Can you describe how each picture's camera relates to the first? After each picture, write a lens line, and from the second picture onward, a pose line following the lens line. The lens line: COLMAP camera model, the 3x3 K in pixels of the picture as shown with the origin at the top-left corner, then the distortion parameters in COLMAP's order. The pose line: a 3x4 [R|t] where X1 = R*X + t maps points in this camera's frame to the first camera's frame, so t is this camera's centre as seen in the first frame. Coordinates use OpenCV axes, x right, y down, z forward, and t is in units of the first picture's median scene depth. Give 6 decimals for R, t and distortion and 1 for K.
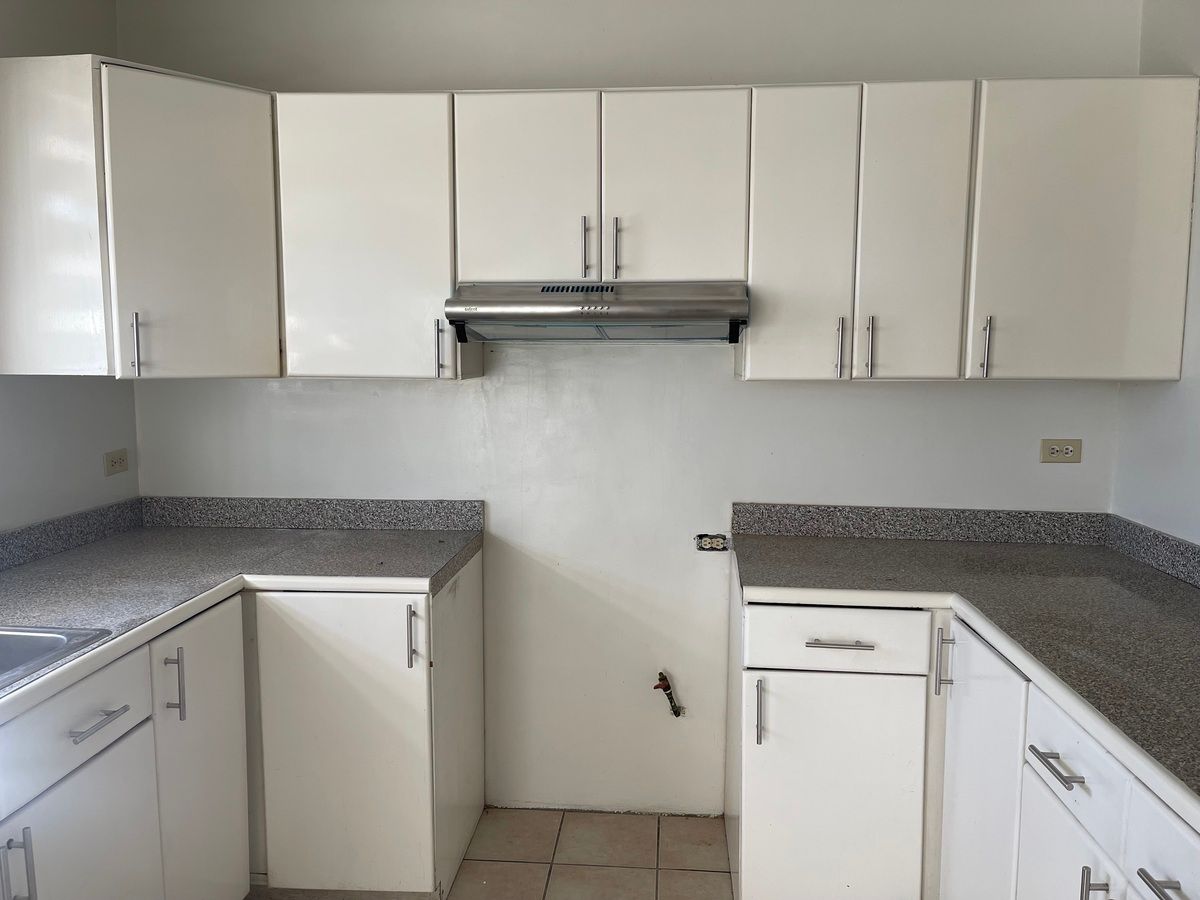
lens RADIAL K [[906.3, 0, 604.7], [0, 906.3, 450.6], [0, 0, 1]] dist [0.050007, -0.056067]
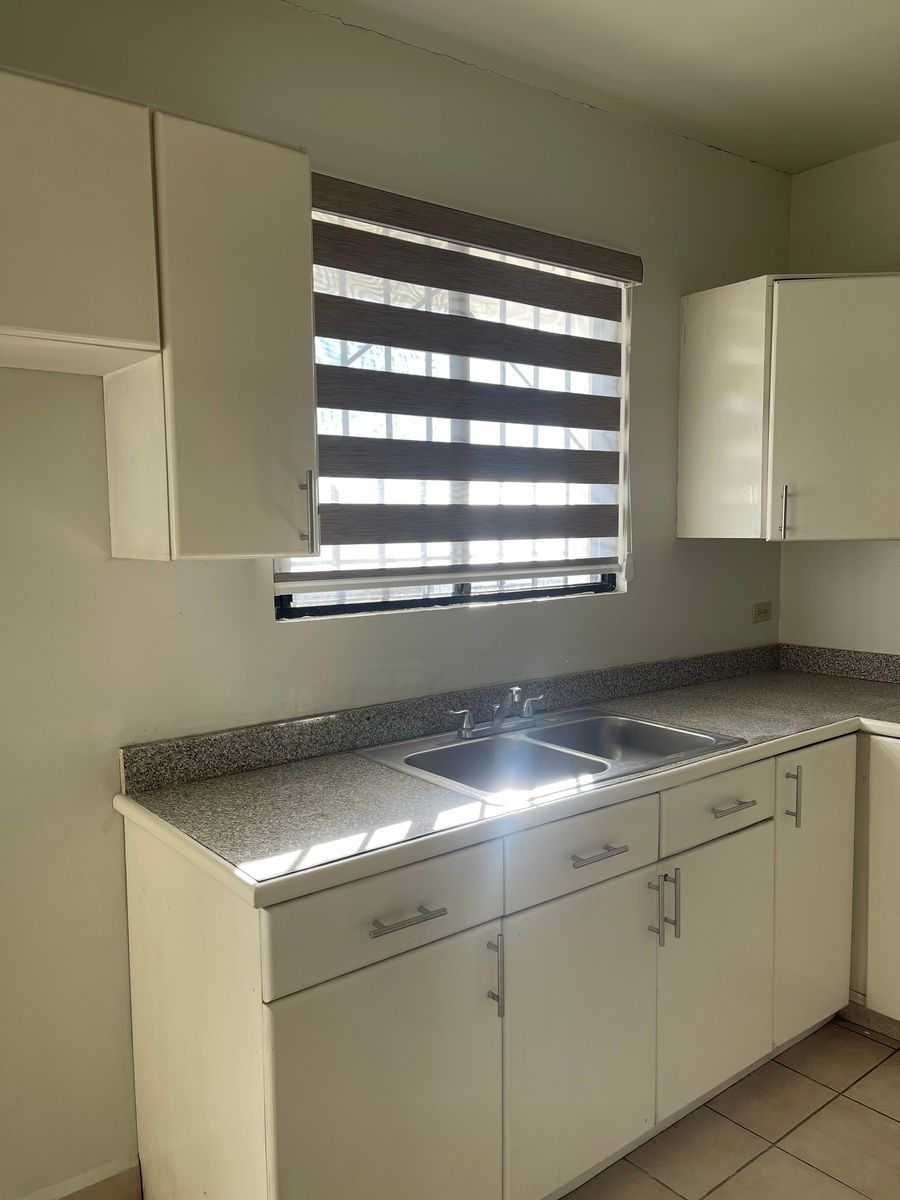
lens RADIAL K [[906.3, 0, 454.4], [0, 906.3, 603.9], [0, 0, 1]] dist [0.050007, -0.056067]
pose [[0.680297, 0.054354, -0.730918, 0.070221], [-0.065520, 0.997764, 0.013216, 0.015752], [0.730002, 0.038899, 0.682337, -0.118190]]
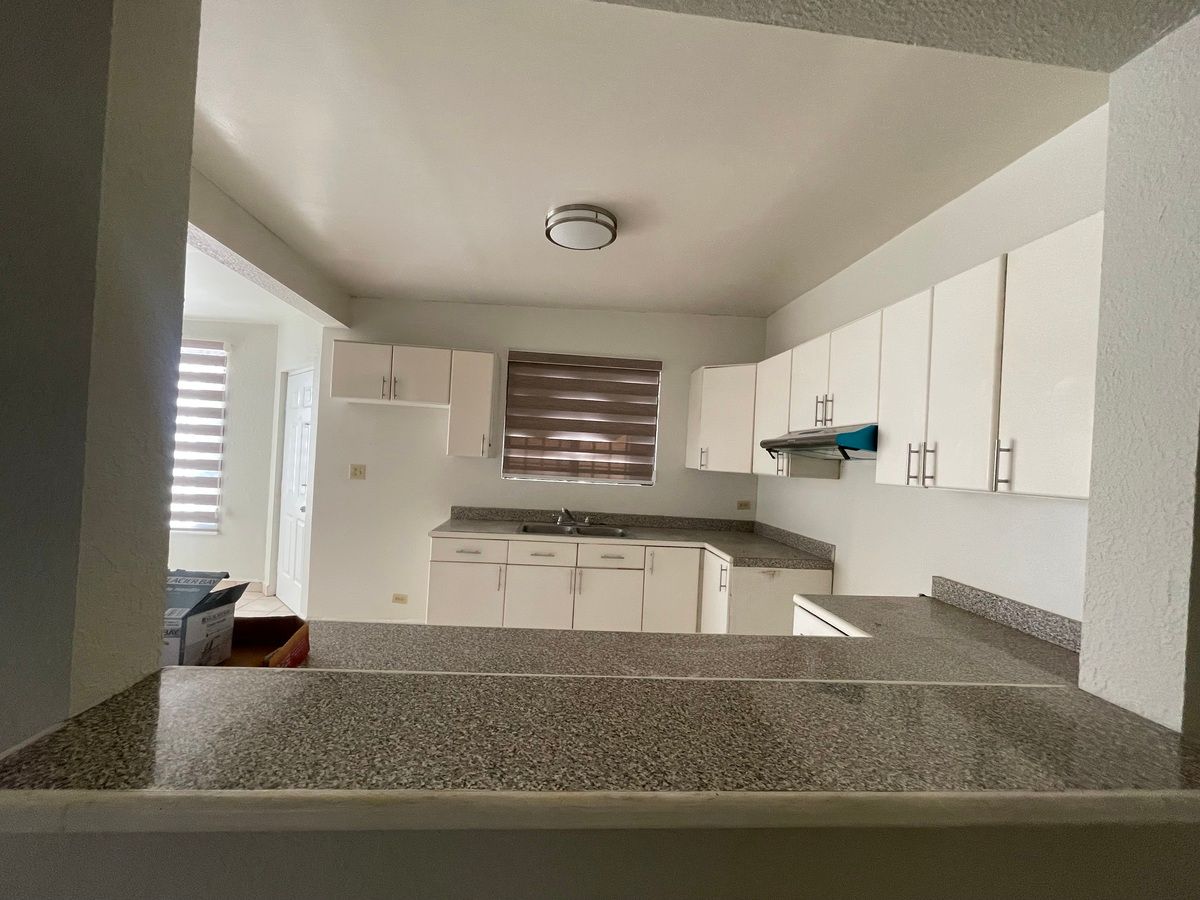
lens RADIAL K [[484.6, 0, 594.5], [0, 484.6, 456.5], [0, 0, 1]] dist [-0.002274, -0.000054]
pose [[0.148506, -0.004514, -0.988901, 1.013016], [-0.158984, 0.986873, -0.028380, -0.023777], [0.976048, 0.161434, 0.145839, 0.430323]]
